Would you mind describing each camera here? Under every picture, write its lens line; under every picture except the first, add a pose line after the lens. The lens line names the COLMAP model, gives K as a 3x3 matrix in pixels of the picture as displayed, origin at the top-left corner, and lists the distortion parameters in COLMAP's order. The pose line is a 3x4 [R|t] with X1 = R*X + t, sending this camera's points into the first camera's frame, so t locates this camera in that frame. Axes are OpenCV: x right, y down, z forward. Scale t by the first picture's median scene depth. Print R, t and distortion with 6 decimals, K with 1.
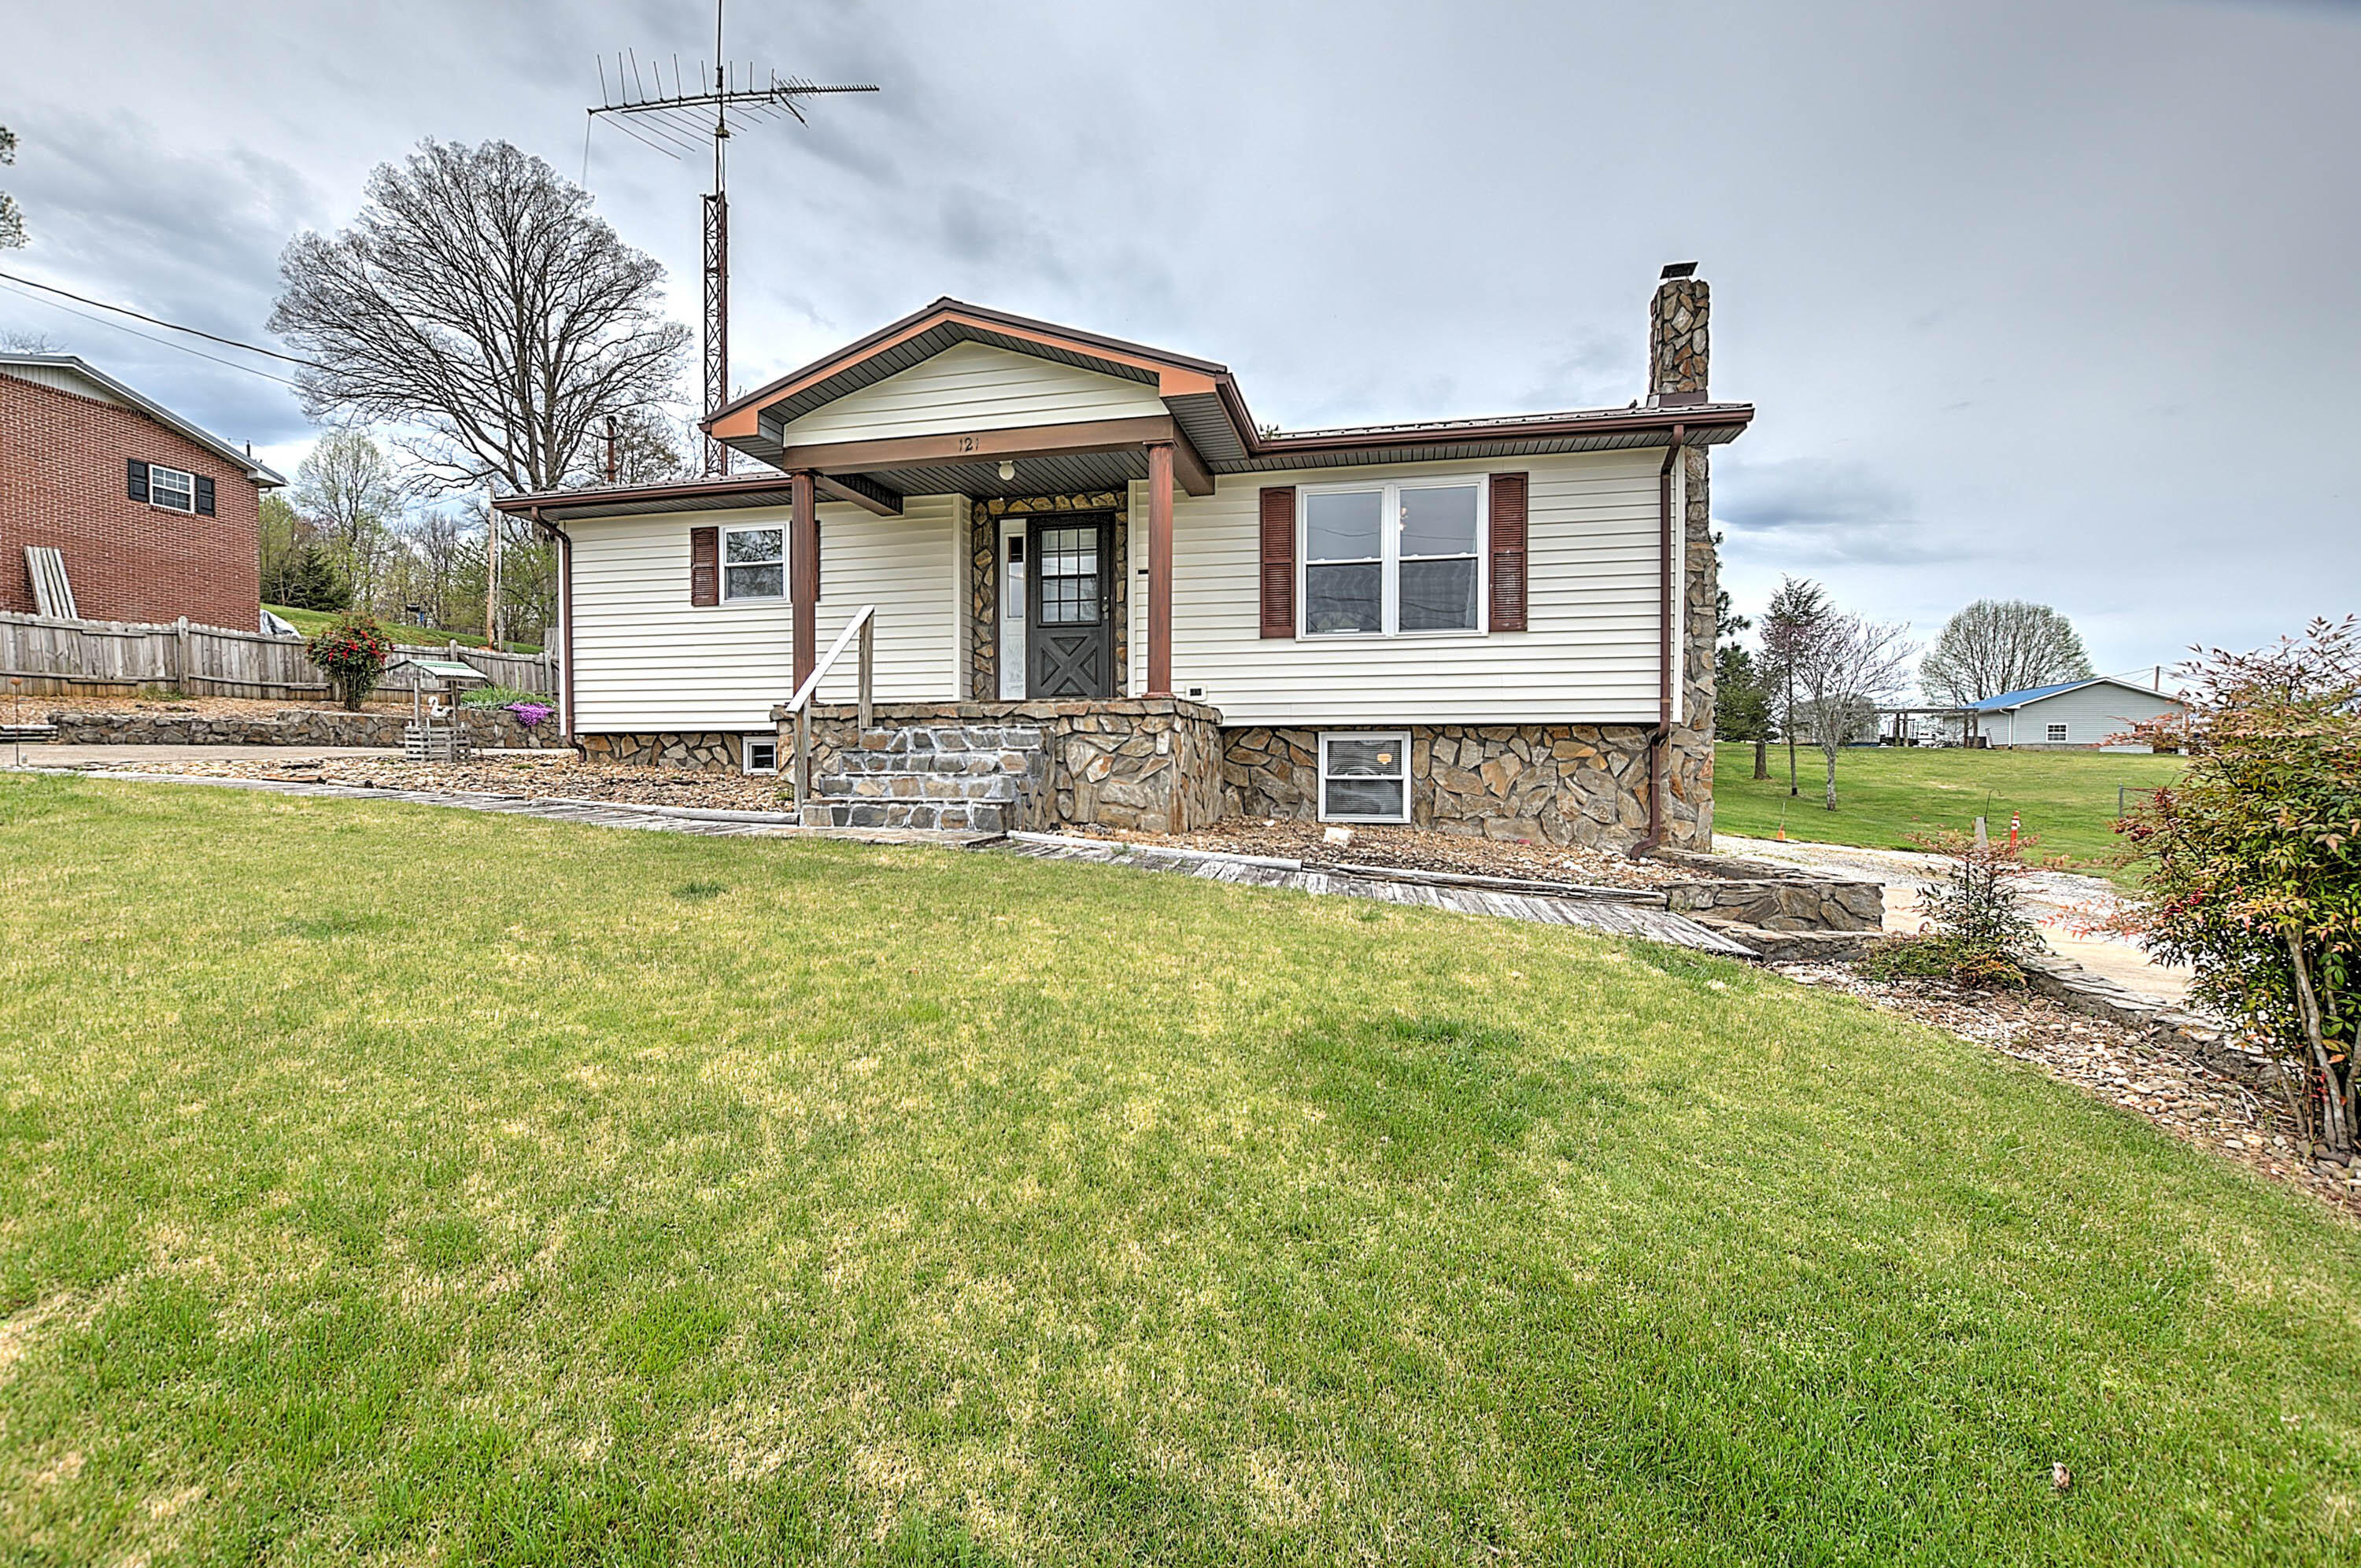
lens RADIAL K [[1021.2, 0, 1171.2], [0, 1021.2, 797.6], [0, 0, 1]] dist [-0.024809, 0.004634]
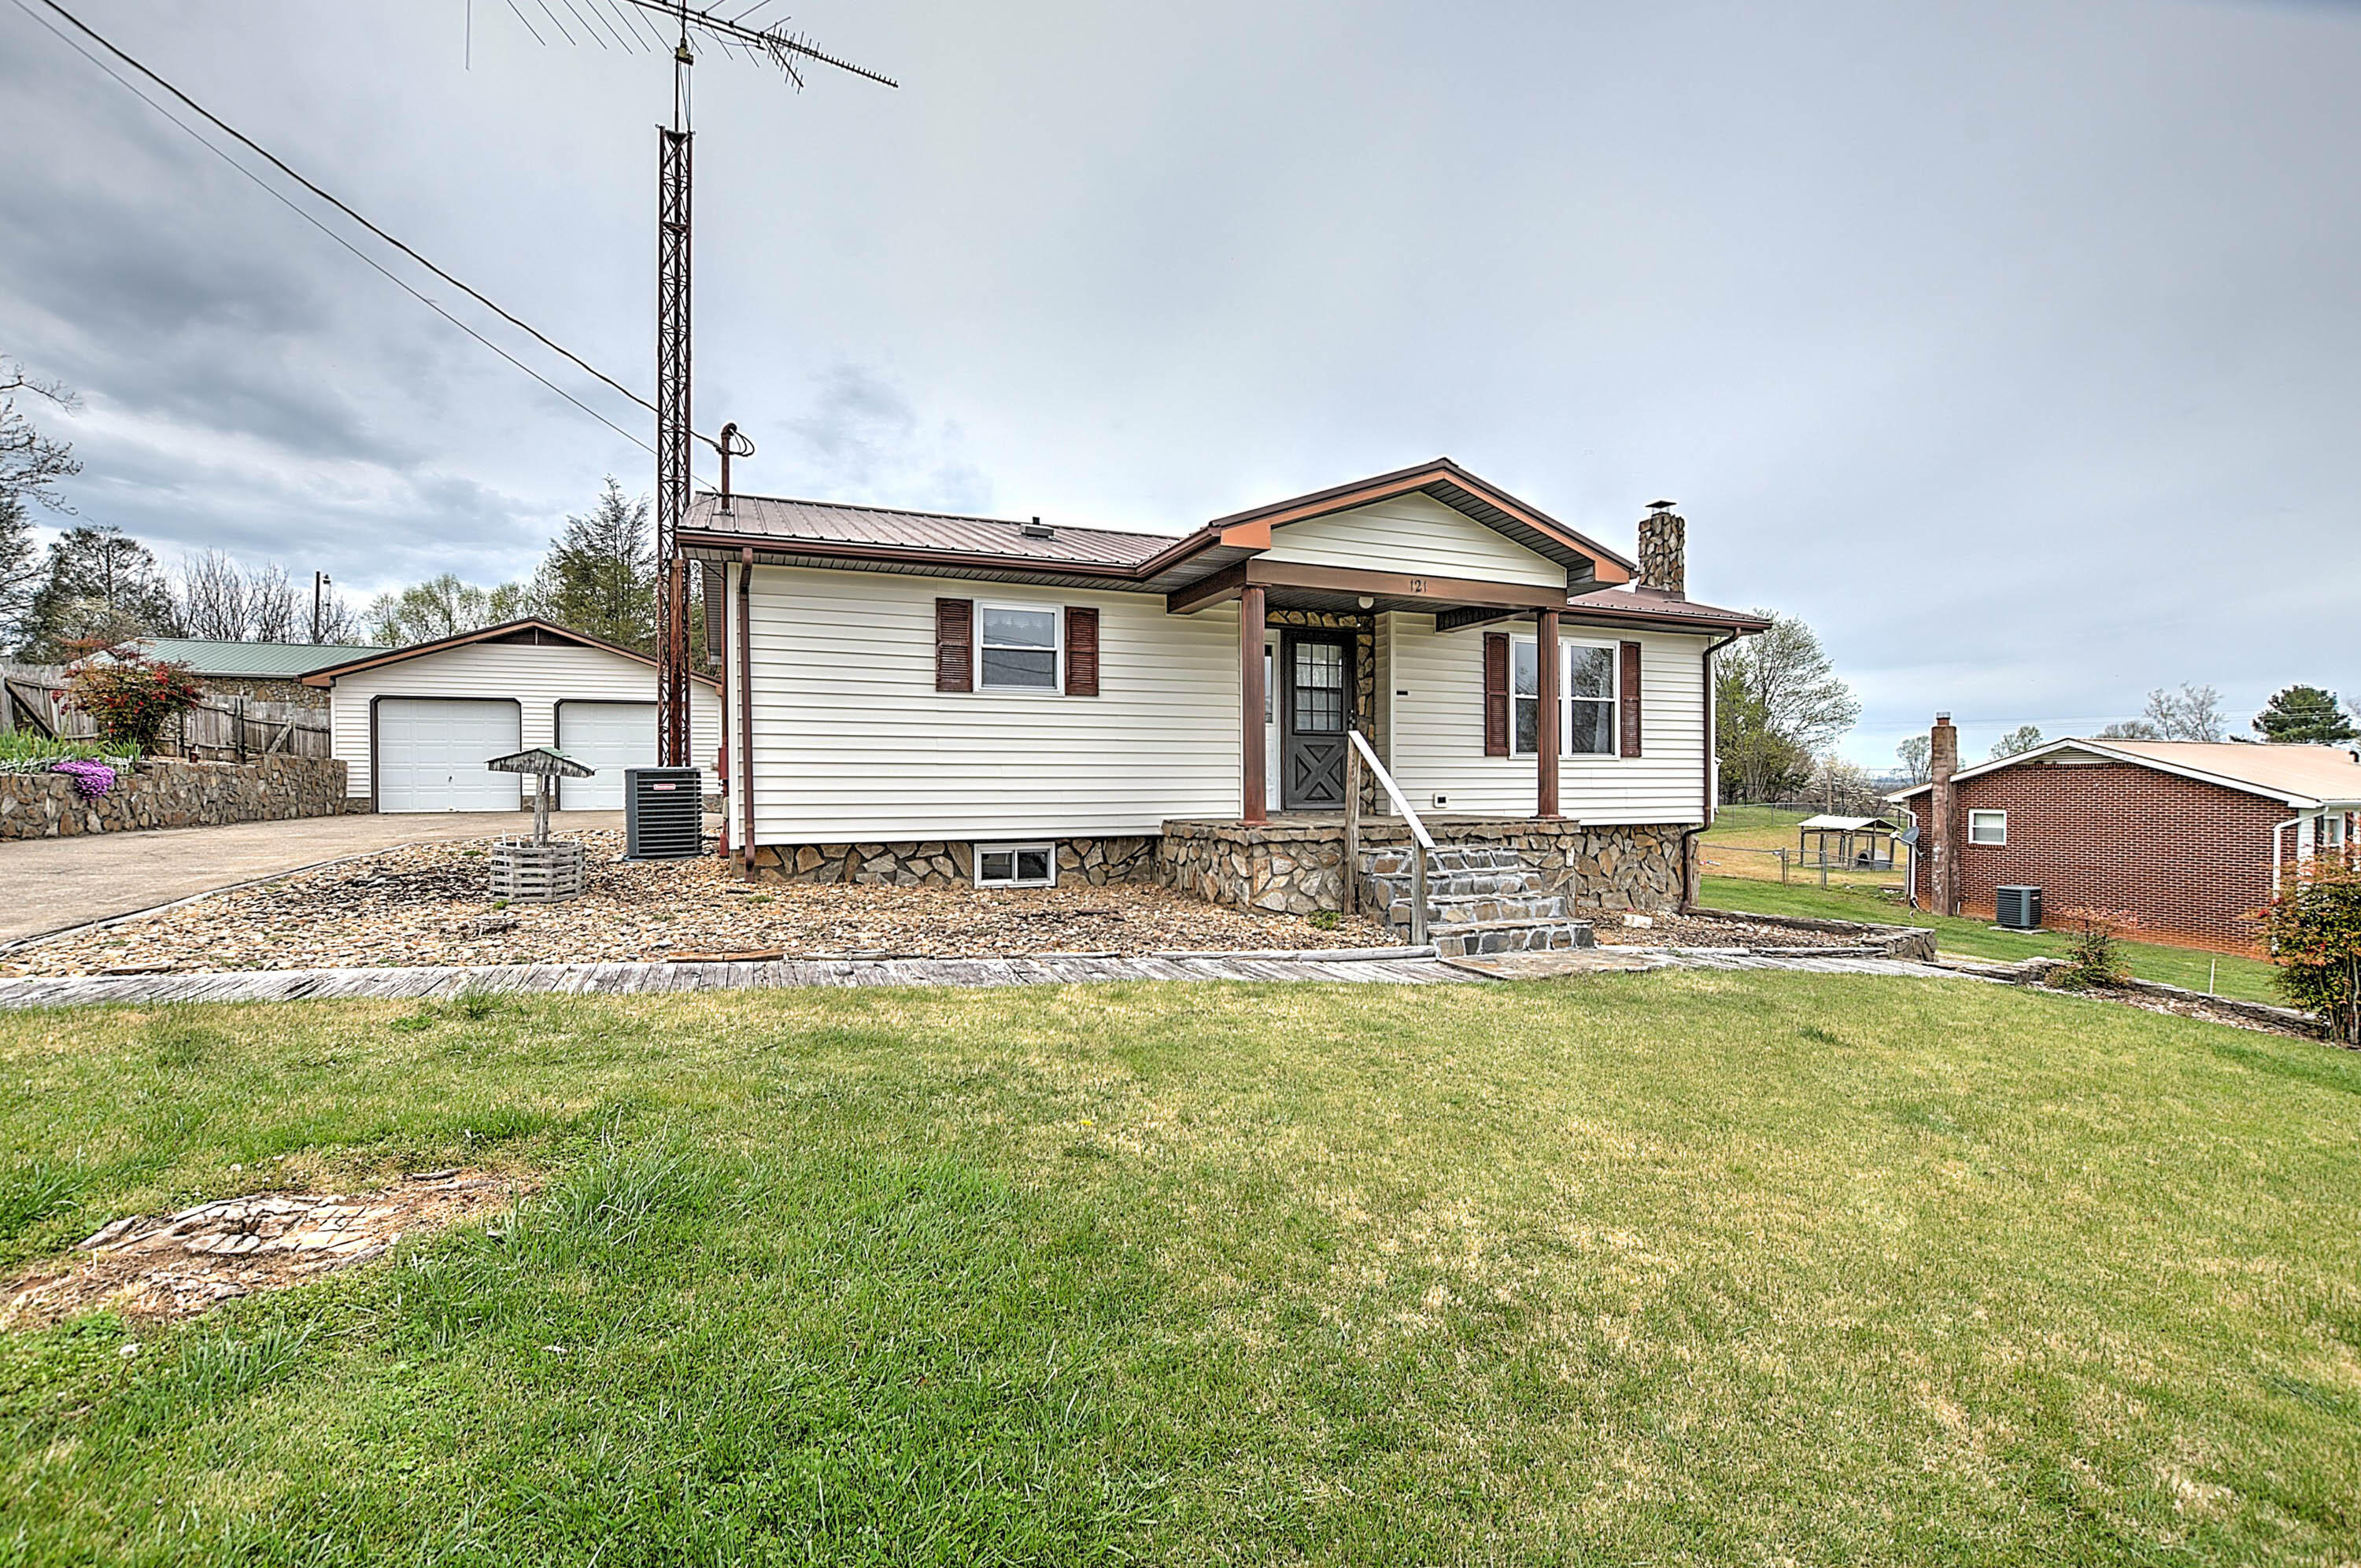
lens RADIAL K [[1021.2, 0, 1165.9], [0, 1021.2, 796.4], [0, 0, 1]] dist [-0.024809, 0.004634]
pose [[0.812677, -0.008338, 0.582655, -0.900146], [0.020790, 0.999676, -0.014691, -0.096131], [-0.582343, 0.024053, 0.812587, 0.237842]]
